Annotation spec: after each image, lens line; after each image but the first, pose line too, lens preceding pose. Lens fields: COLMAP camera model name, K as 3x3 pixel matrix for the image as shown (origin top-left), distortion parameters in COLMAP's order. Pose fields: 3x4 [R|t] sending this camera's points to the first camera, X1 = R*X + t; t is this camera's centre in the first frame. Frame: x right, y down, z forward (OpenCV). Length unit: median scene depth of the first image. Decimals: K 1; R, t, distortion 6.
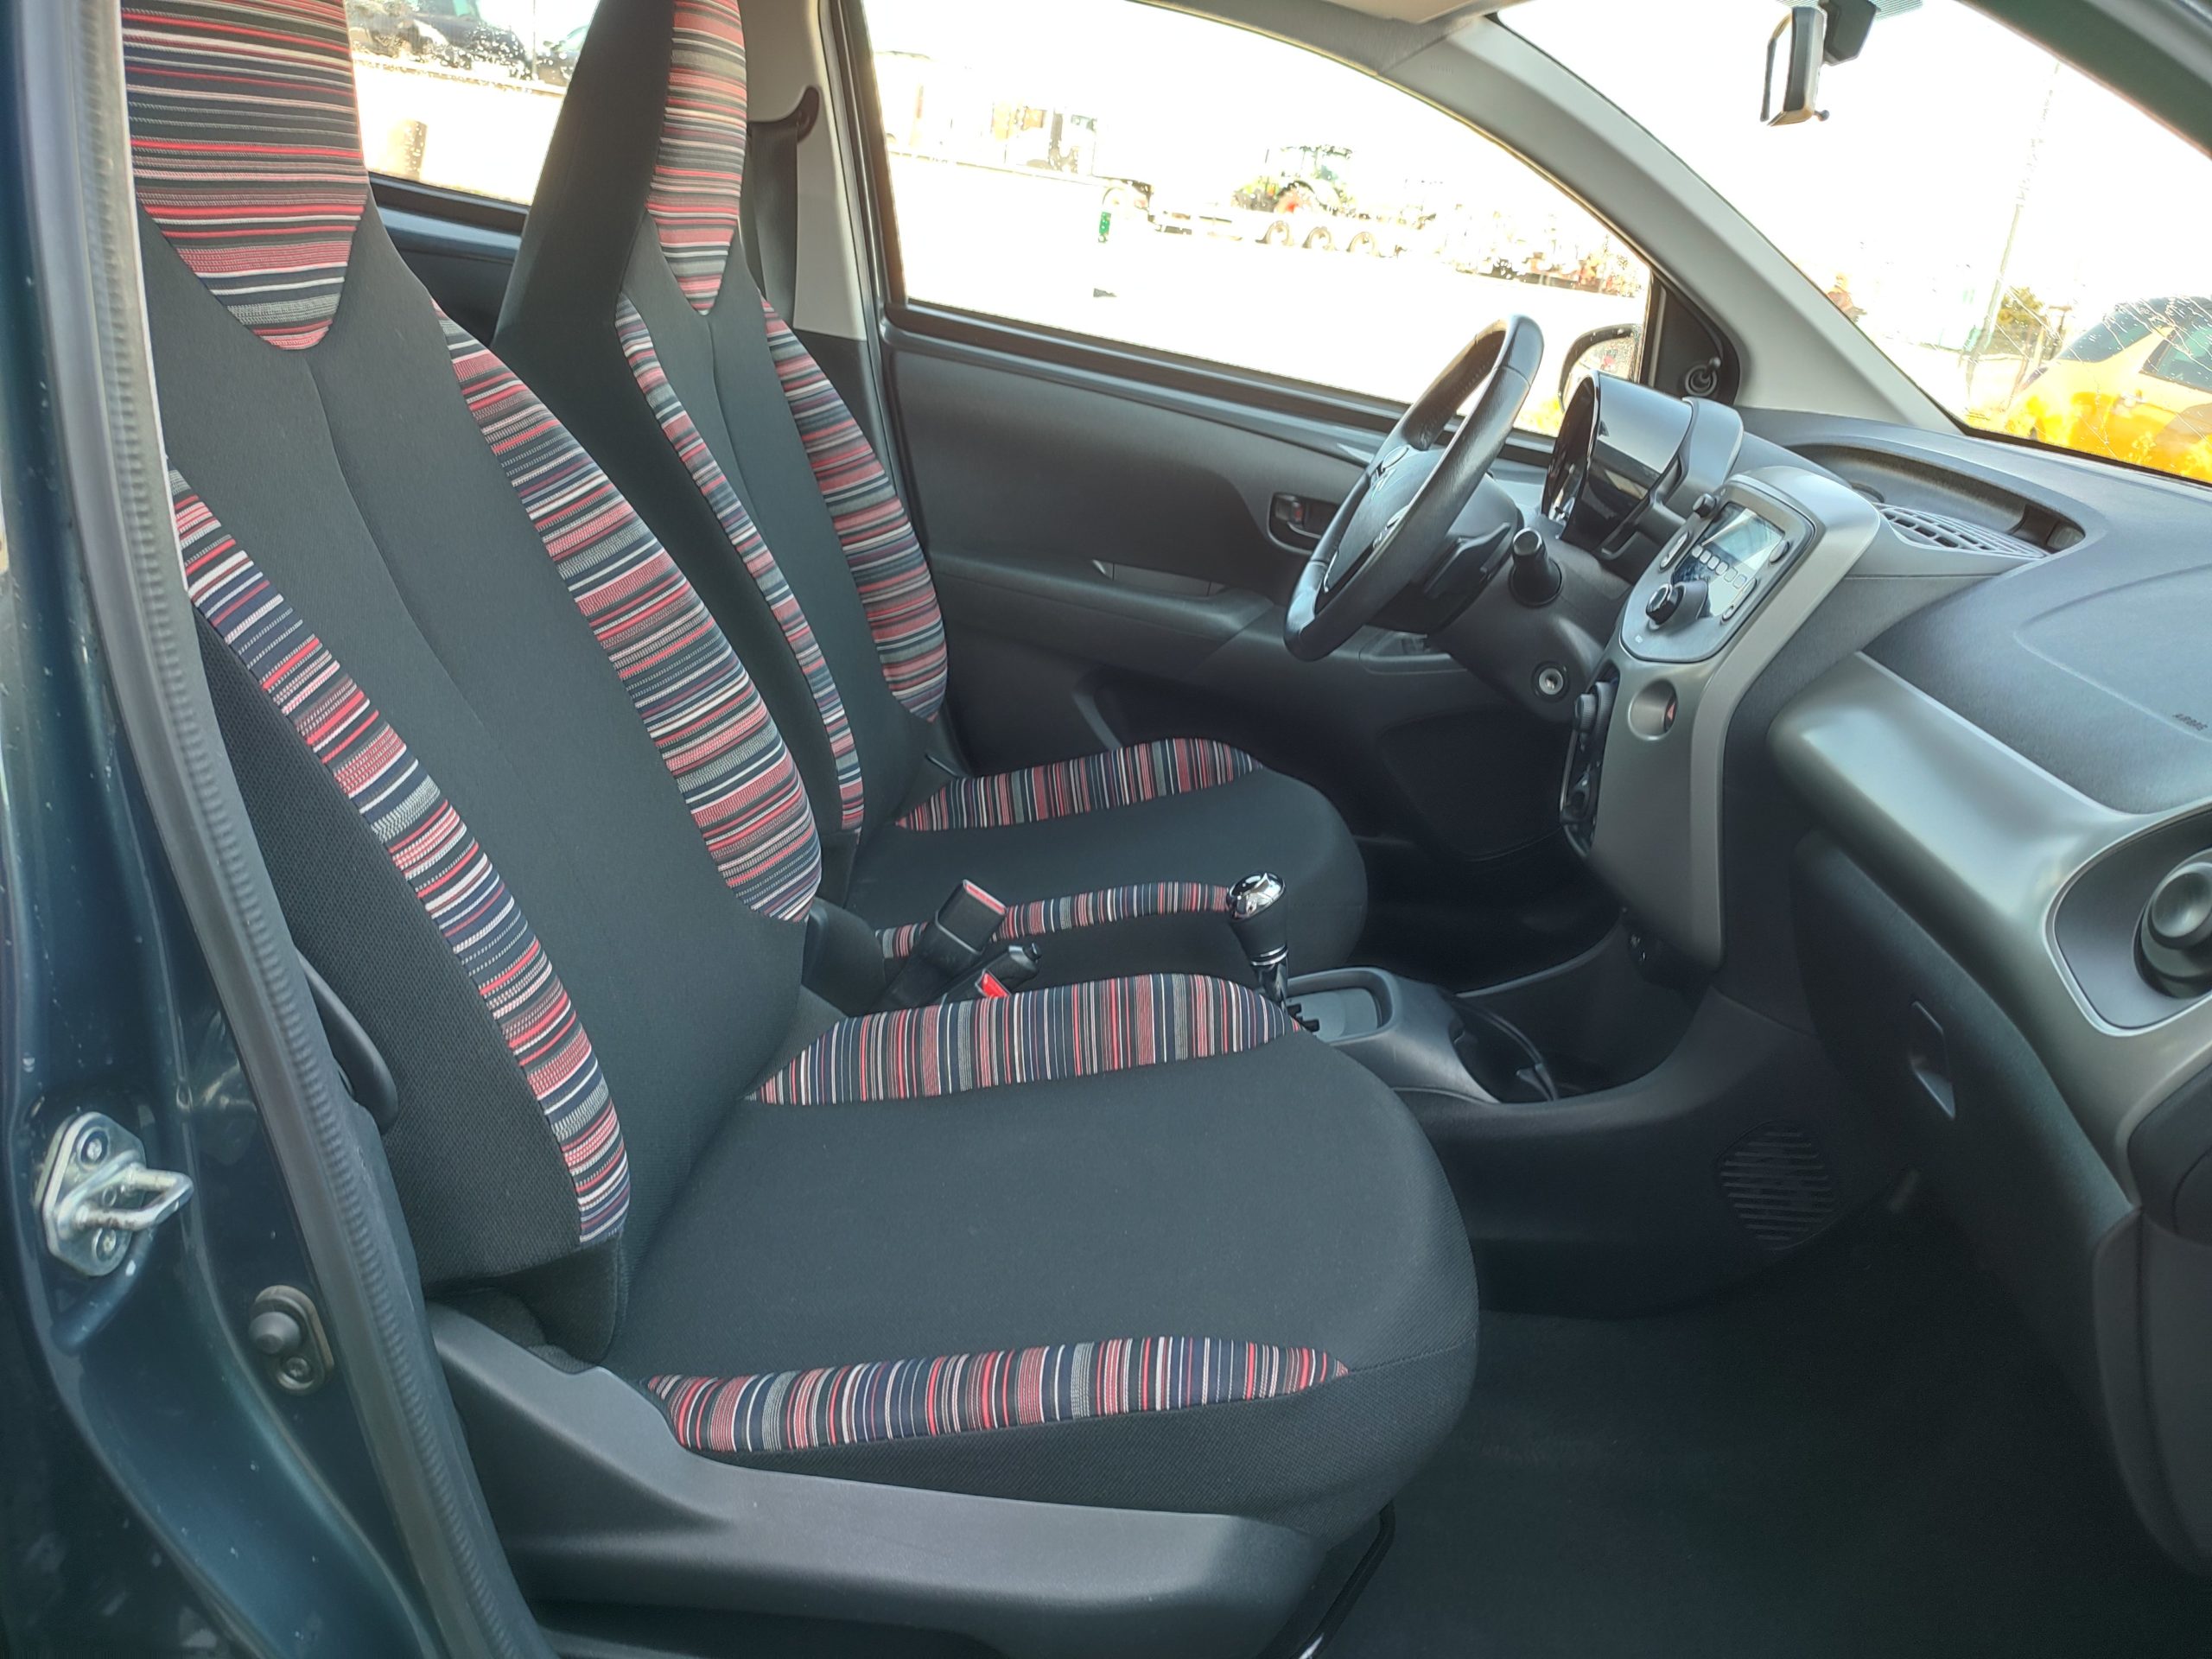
lens RADIAL K [[1612.7, 0, 1098.3], [0, 1612.7, 827.4], [0, 0, 1]] dist [0.032556, -0.027821]
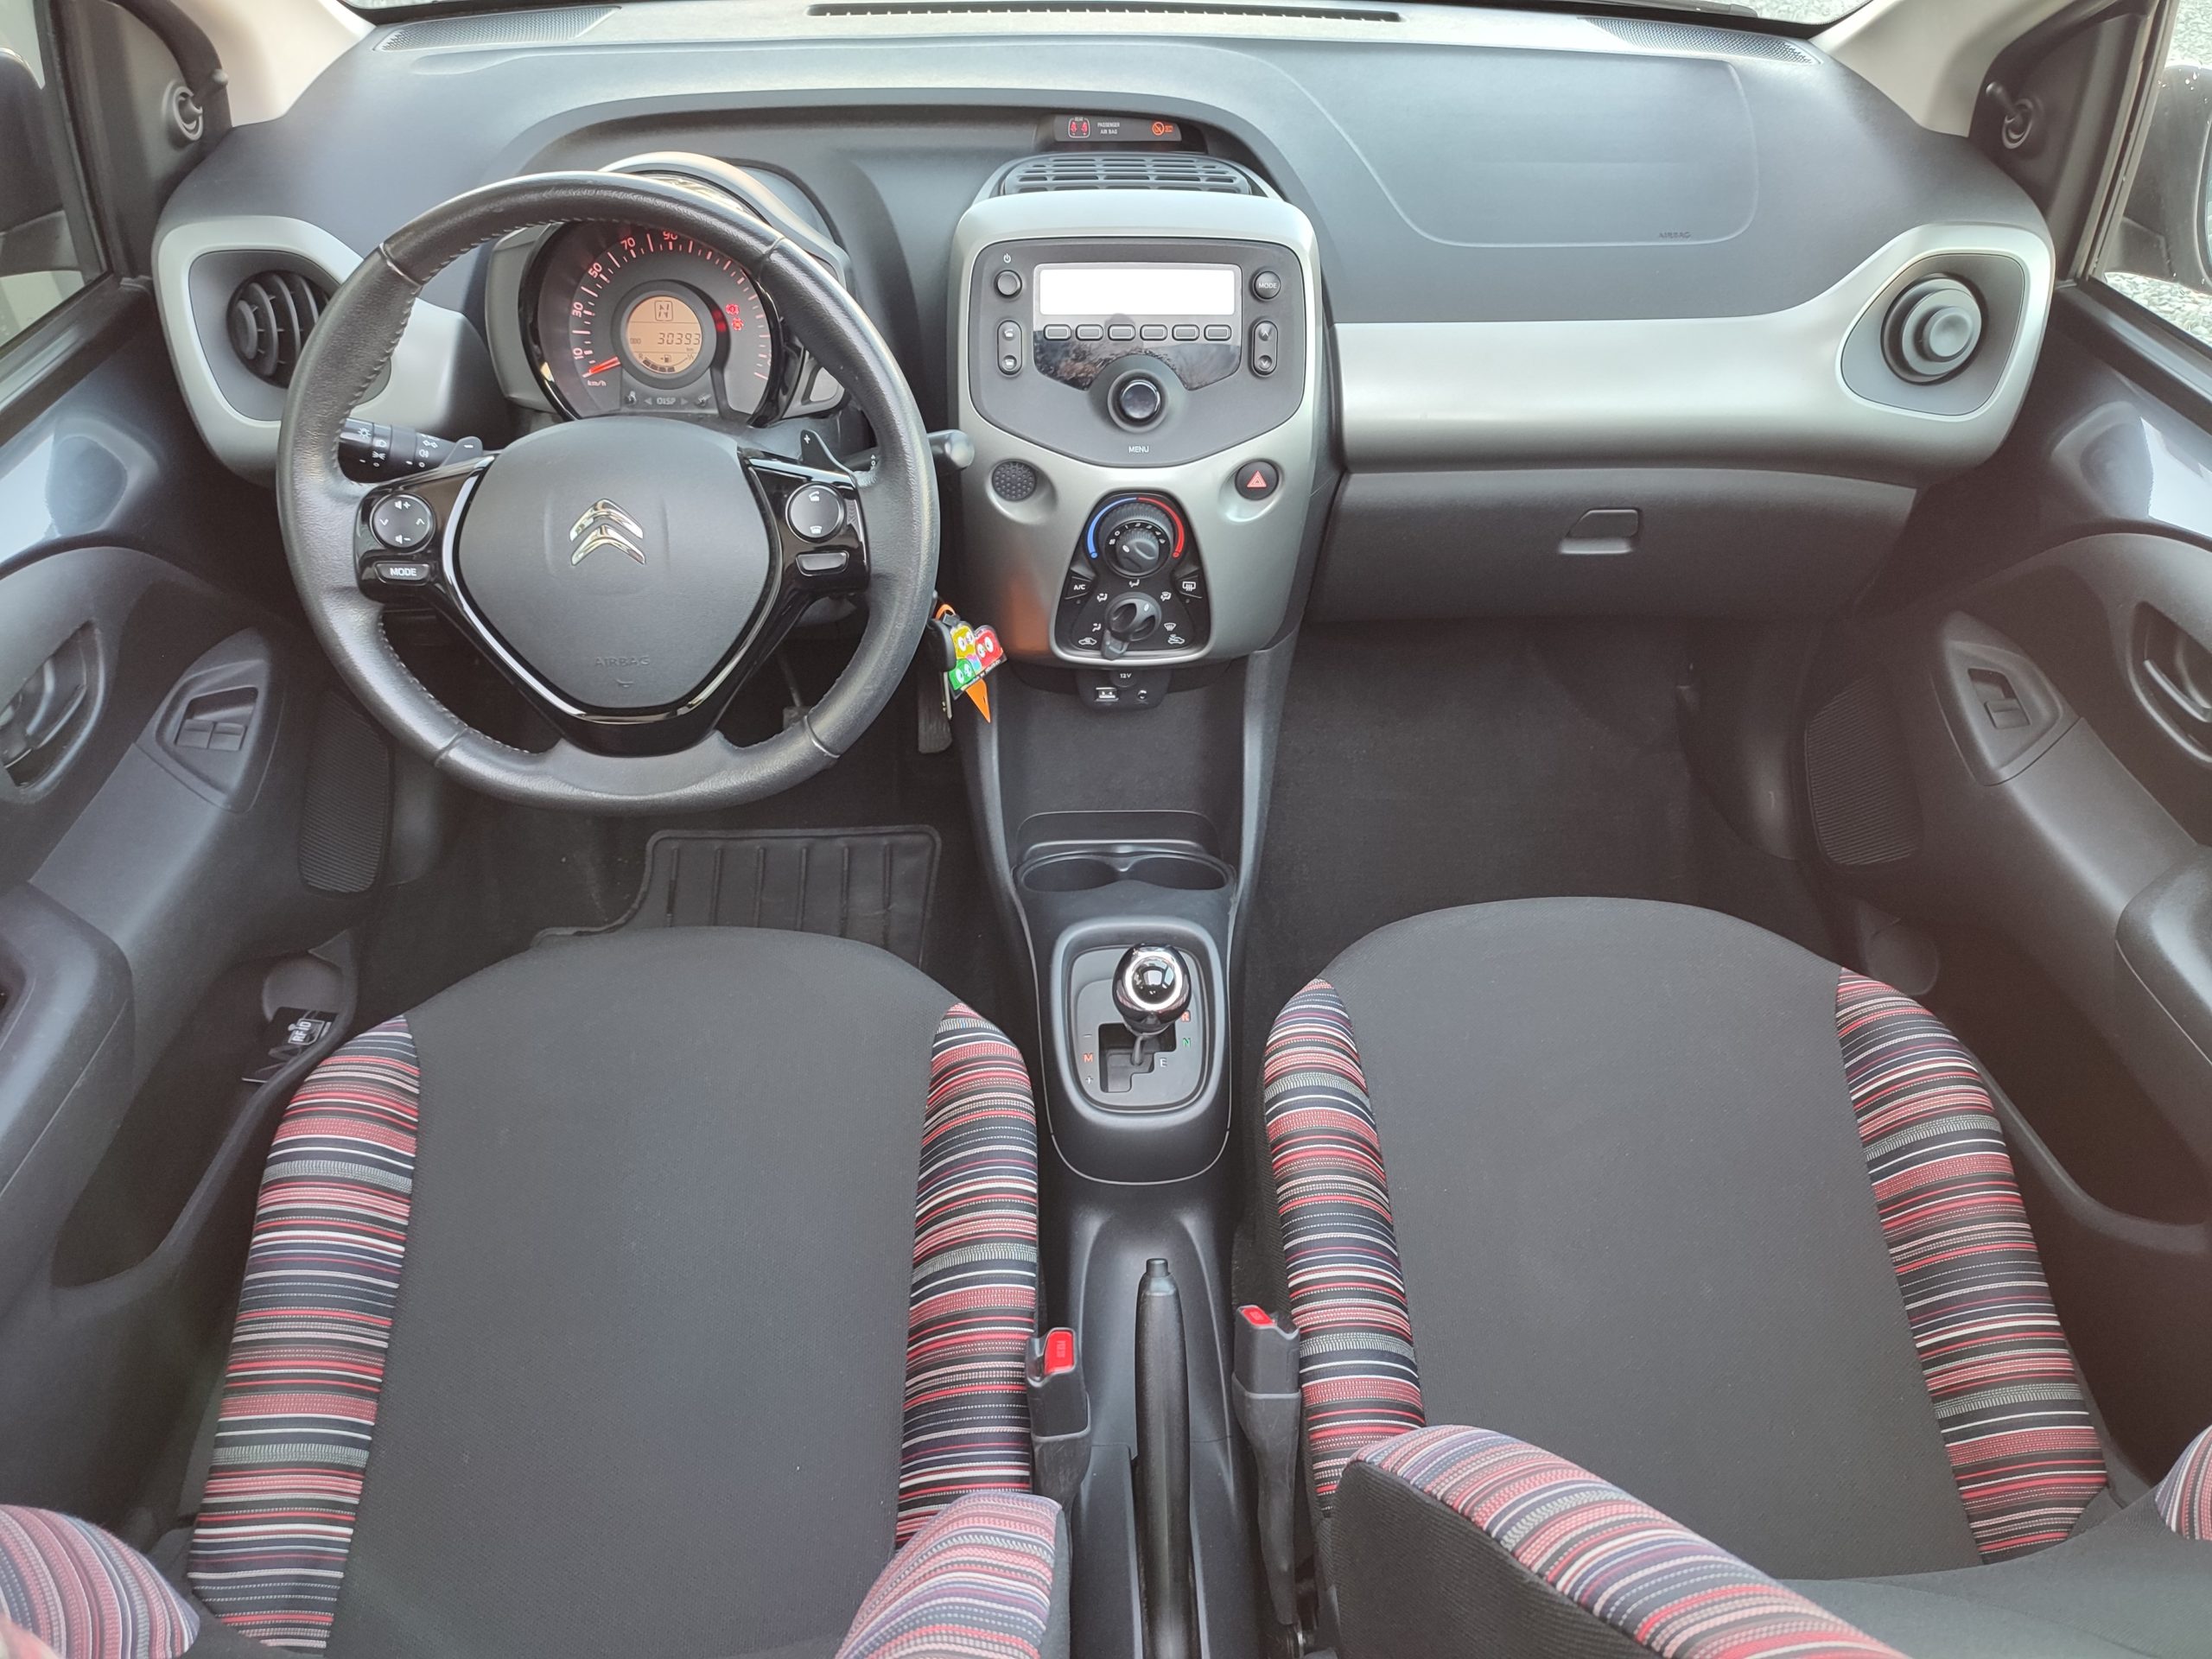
lens RADIAL K [[1608.3, 0, 1107.0], [0, 1608.3, 844.4], [0, 0, 1]] dist [0.044631, -0.001003]
pose [[-0.115541, -0.752291, 0.648620, -0.363770], [0.331651, 0.586303, 0.739092, -0.581138], [-0.936300, 0.300511, 0.181756, 0.811341]]
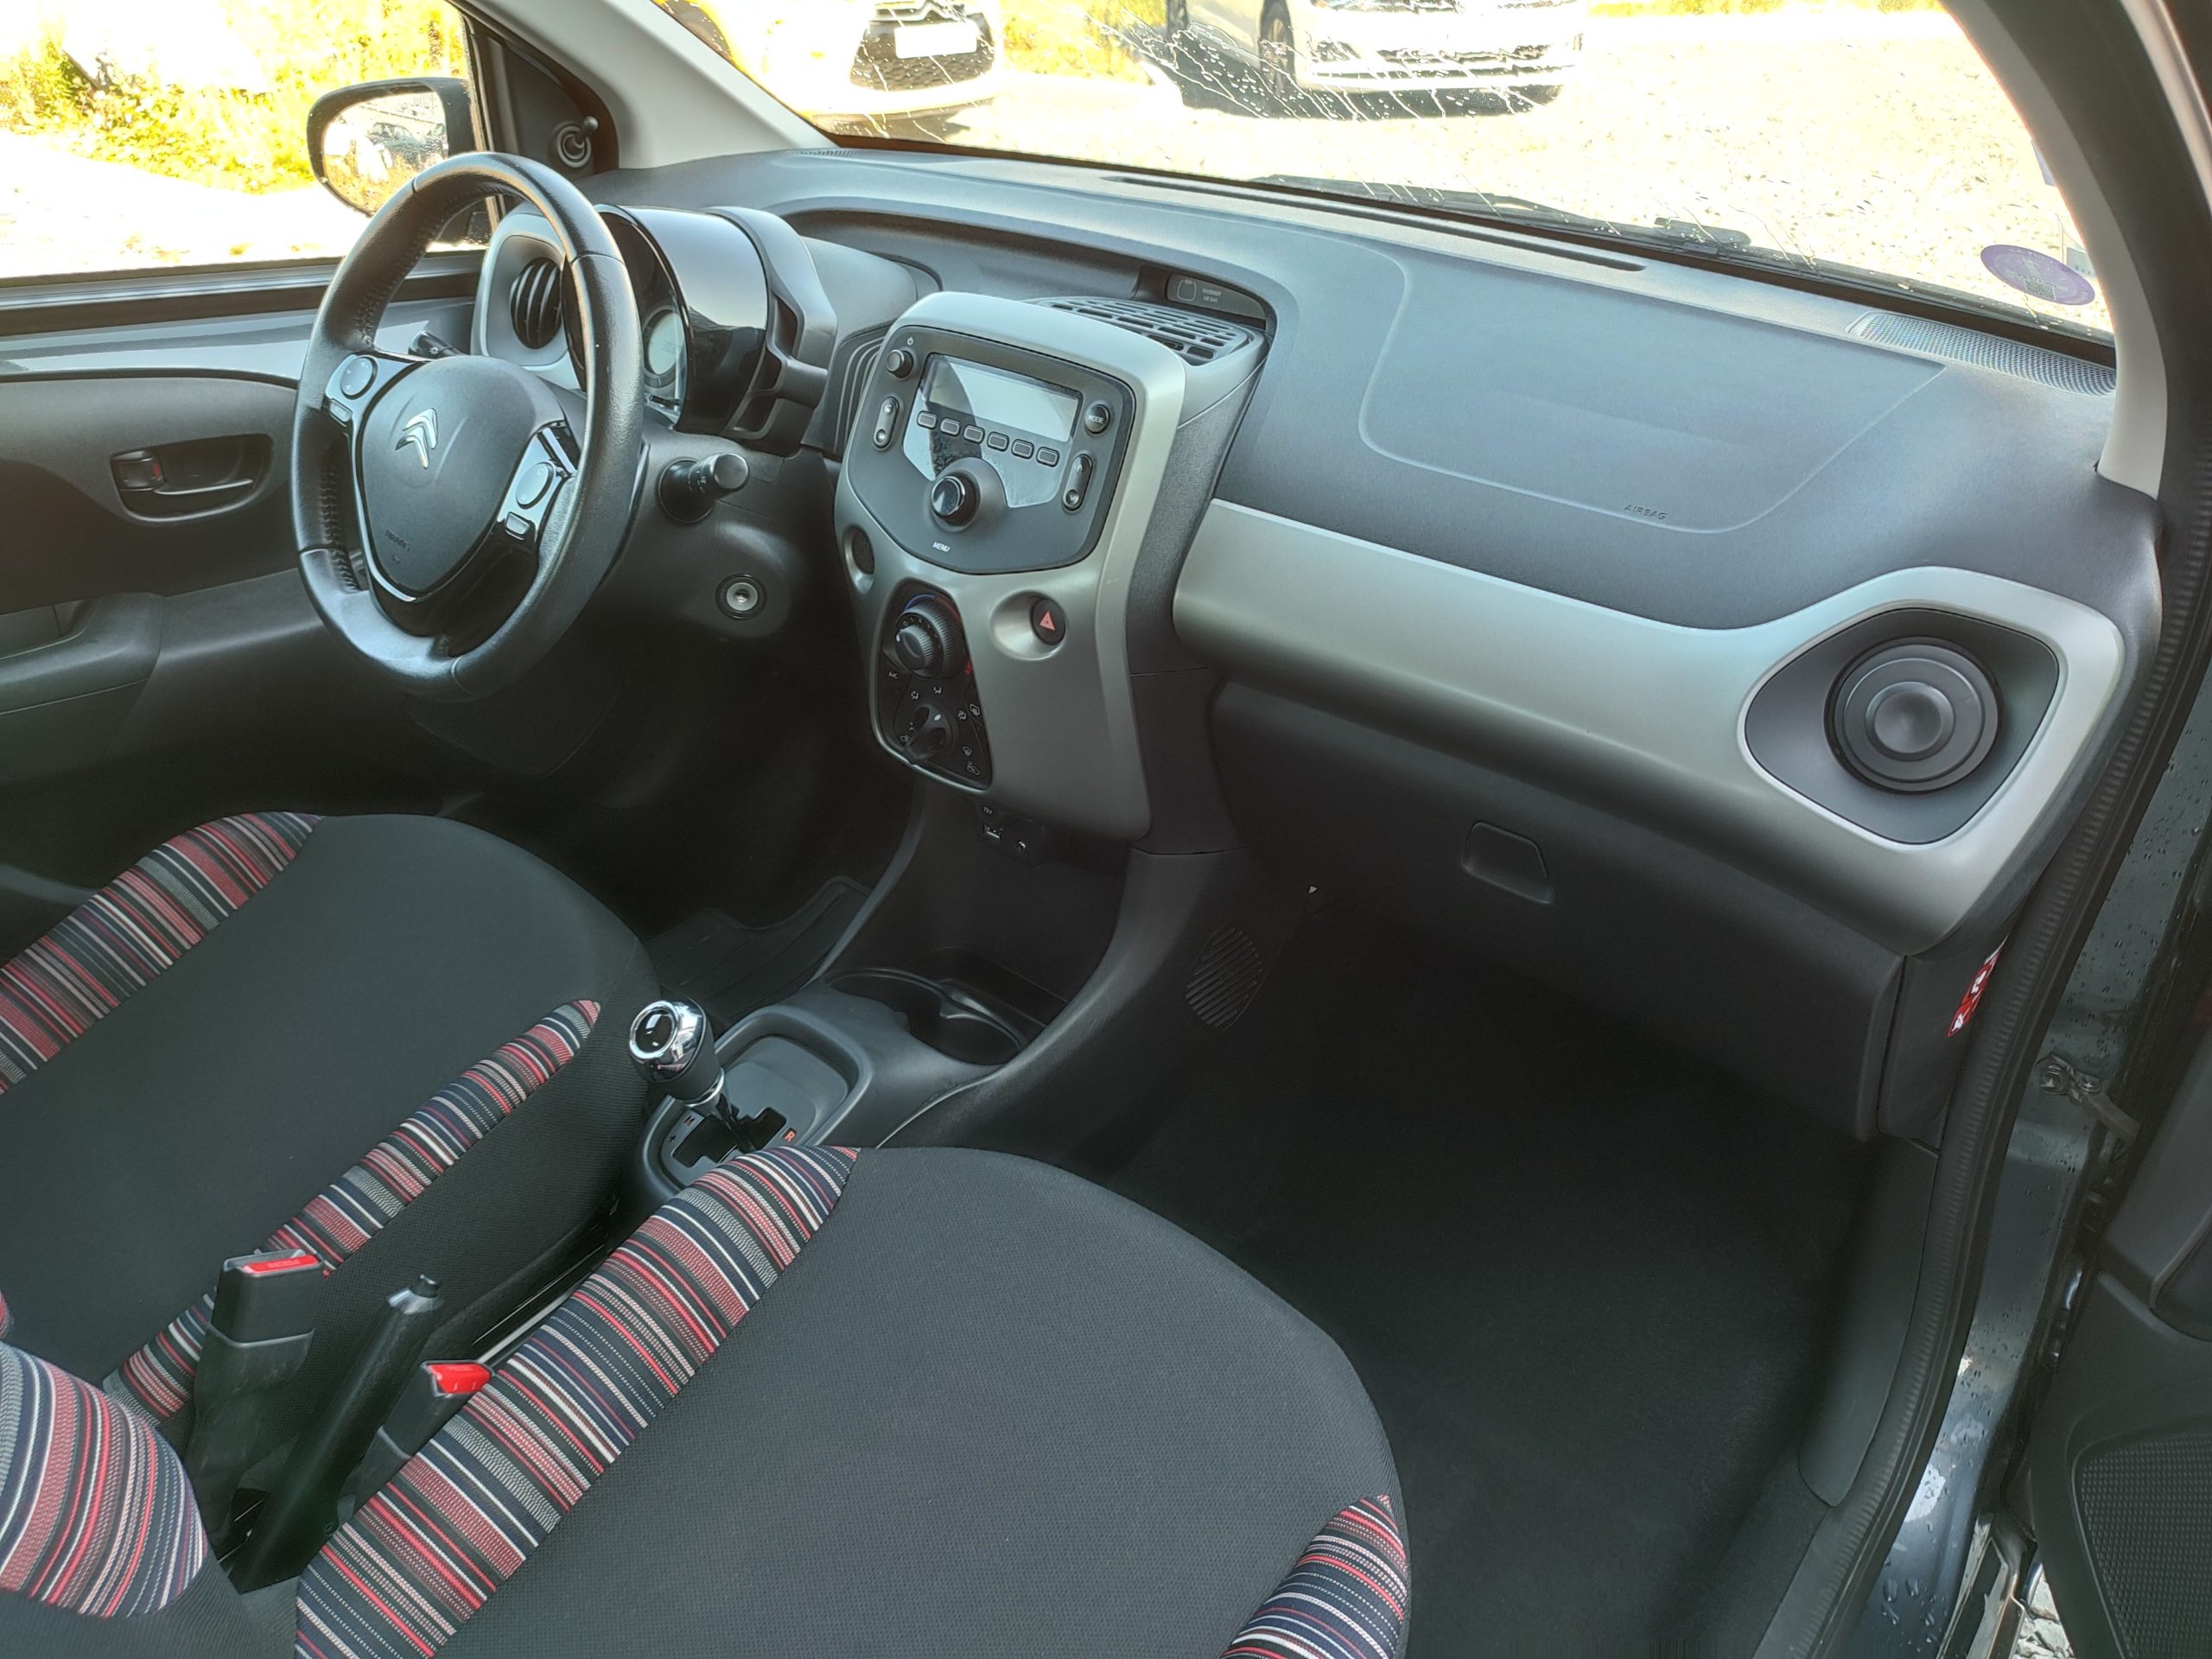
lens RADIAL K [[1612.7, 0, 1098.3], [0, 1612.7, 827.4], [0, 0, 1]] dist [0.032556, -0.027821]
pose [[0.583150, -0.505552, 0.635887, -0.211170], [0.336676, 0.862776, 0.377182, -0.250194], [-0.739314, -0.005866, 0.673336, 0.316743]]
